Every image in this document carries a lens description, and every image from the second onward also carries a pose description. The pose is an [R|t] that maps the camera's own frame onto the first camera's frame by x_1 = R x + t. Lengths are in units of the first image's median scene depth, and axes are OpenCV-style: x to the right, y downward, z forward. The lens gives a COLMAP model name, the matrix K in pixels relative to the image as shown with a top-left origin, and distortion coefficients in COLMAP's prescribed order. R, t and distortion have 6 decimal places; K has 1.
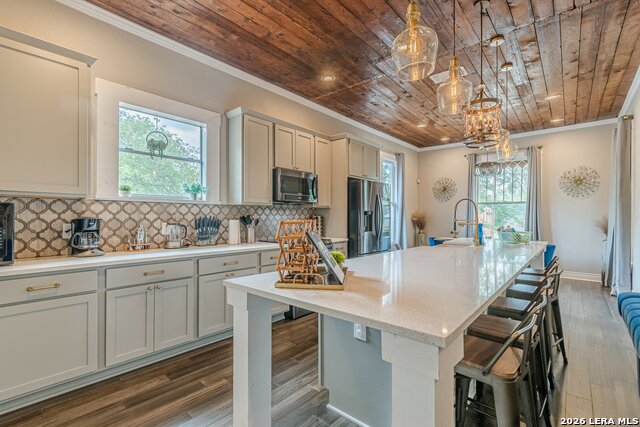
lens RADIAL K [[289.6, 0, 321.2], [0, 289.6, 217.4], [0, 0, 1]] dist [0.000399, -0.000232]
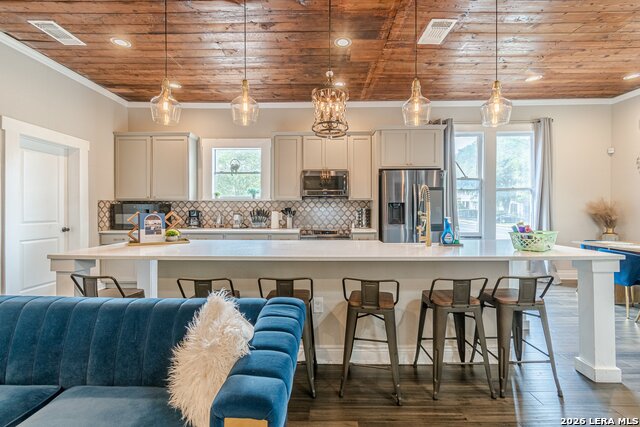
lens RADIAL K [[285.3, 0, 320.0], [0, 285.3, 213.5], [0, 0, 1]] dist [0.001523, 0.000004]
pose [[0.651288, 0.010595, -0.758756, 1.035295], [0.002562, 0.999866, 0.016161, -0.003820], [0.758826, -0.012470, 0.651174, 0.294262]]
